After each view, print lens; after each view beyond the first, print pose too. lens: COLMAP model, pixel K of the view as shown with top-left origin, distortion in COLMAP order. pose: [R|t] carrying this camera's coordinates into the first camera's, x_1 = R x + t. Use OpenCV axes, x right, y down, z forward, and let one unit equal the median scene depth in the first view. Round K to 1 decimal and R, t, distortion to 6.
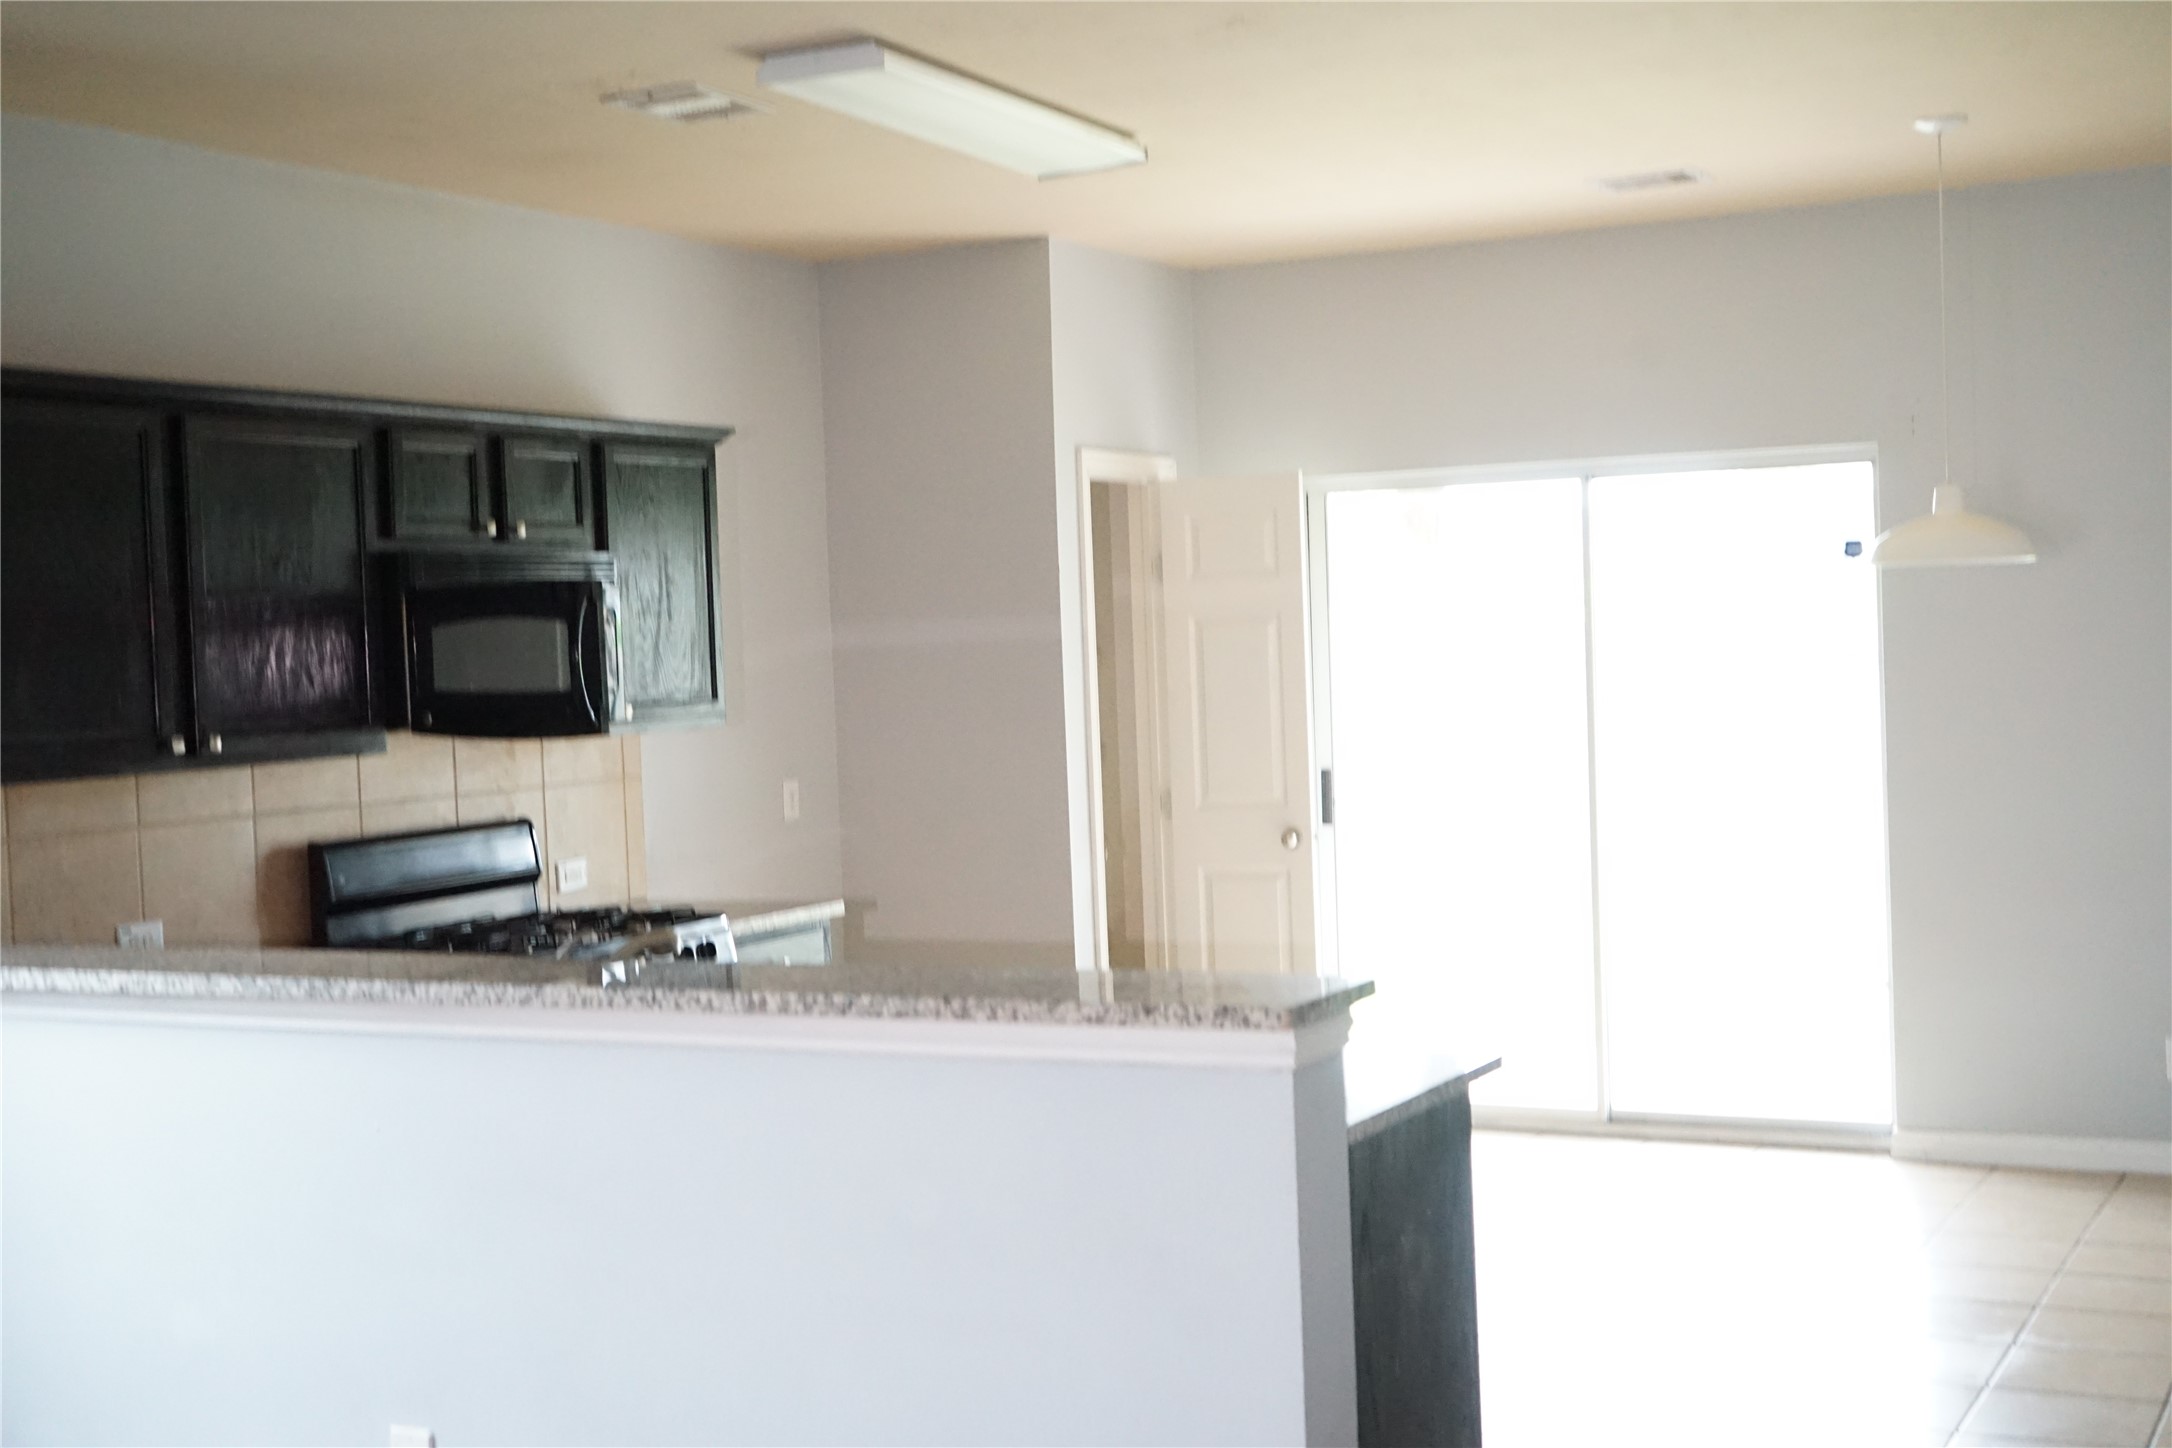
lens RADIAL K [[2722.1, 0, 1083.5], [0, 2722.1, 722.4], [0, 0, 1]] dist [0.018456, 0.000000]
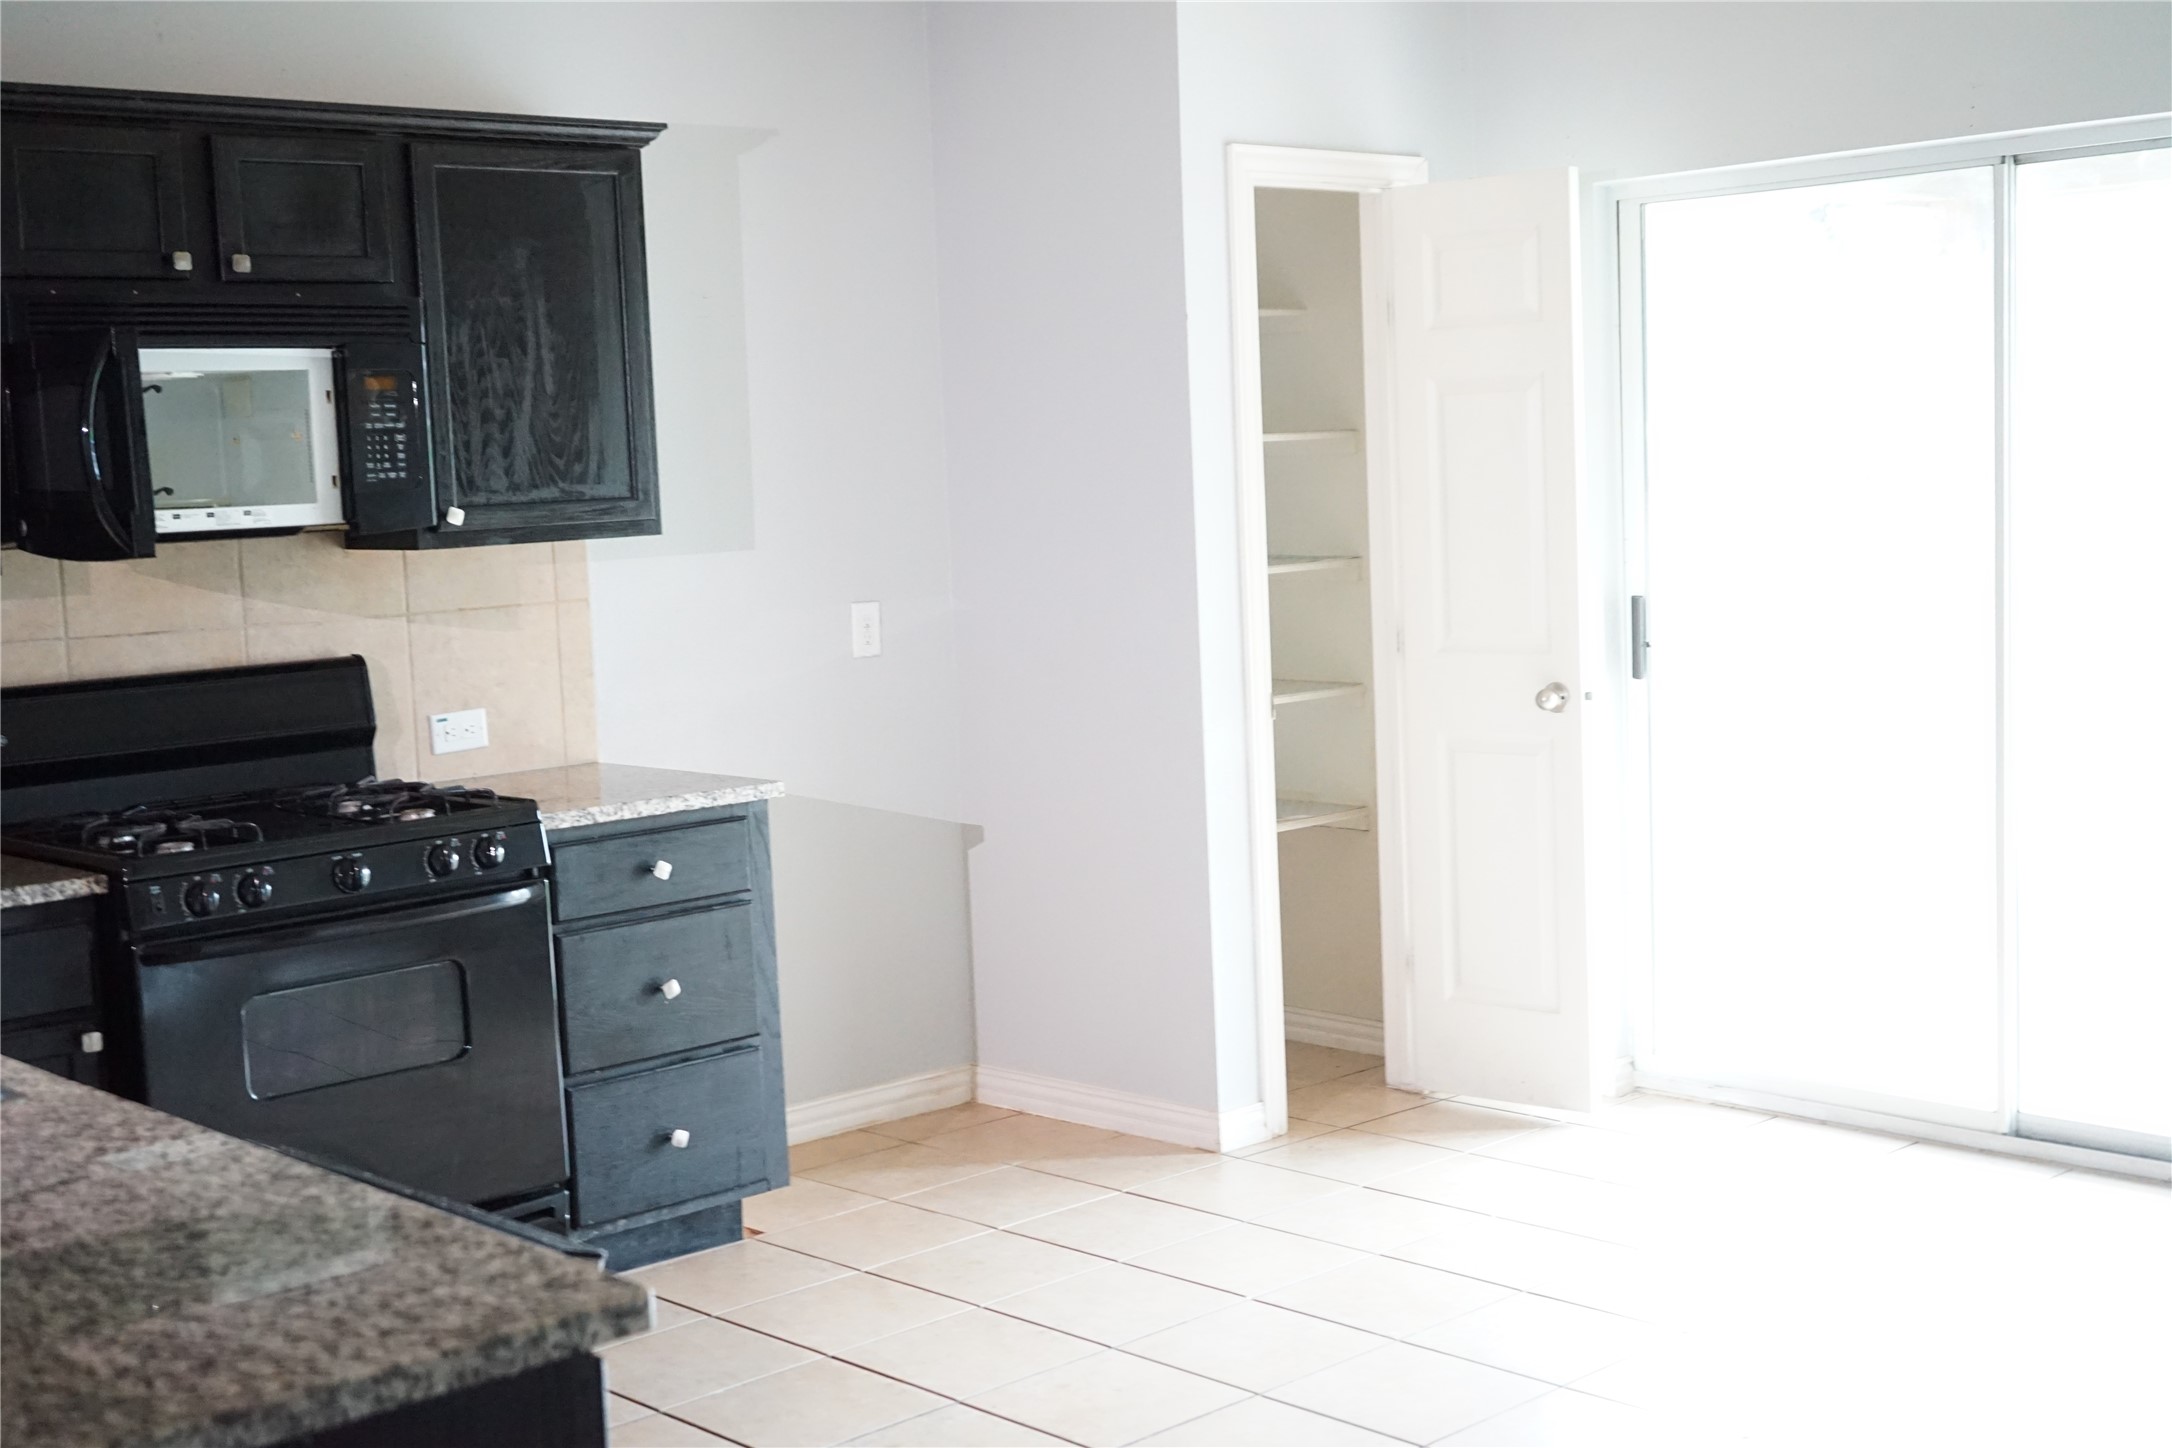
lens RADIAL K [[2722.1, 0, 1081.5], [0, 2722.1, 700.8], [0, 0, 1]] dist [0.018456, 0.000000]
pose [[0.944673, 0.029931, -0.326646, 0.233503], [-0.005898, 0.997217, 0.074317, -0.009829], [0.327962, -0.068279, 0.942220, 0.367207]]
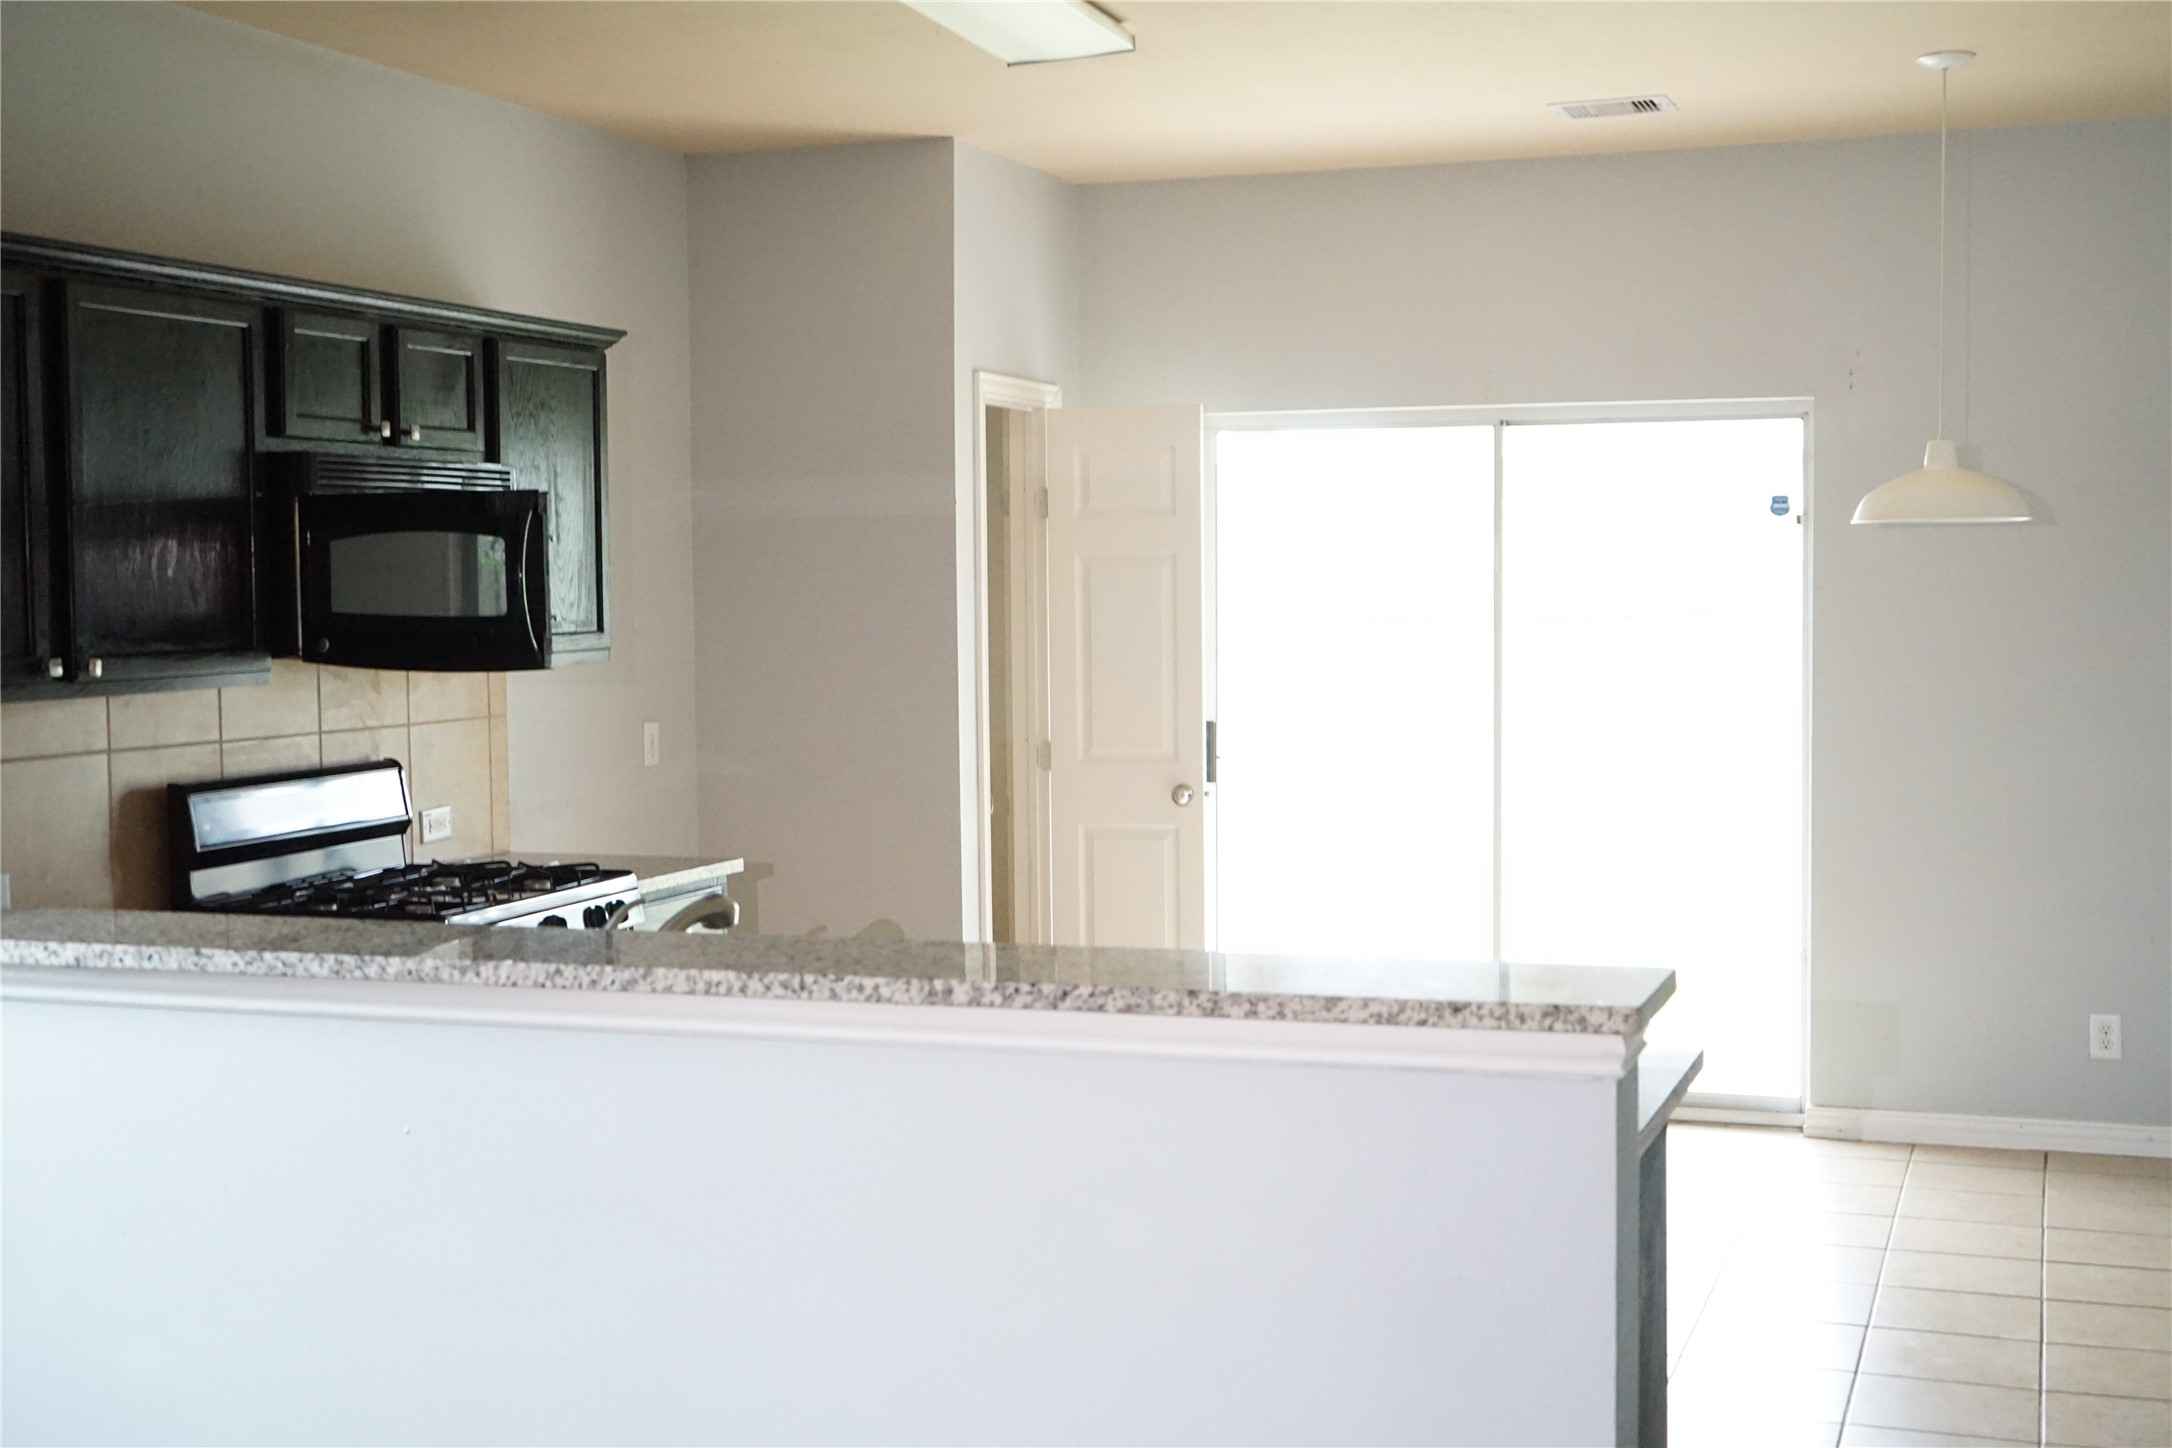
lens RADIAL K [[2722.1, 0, 1090.3], [0, 2722.1, 739.3], [0, 0, 1]] dist [0.018456, 0.000000]
pose [[0.989637, 0.020141, 0.142172, -0.109150], [-0.023722, 0.999441, 0.023537, 0.002241], [-0.141619, -0.026666, 0.989562, 0.091320]]
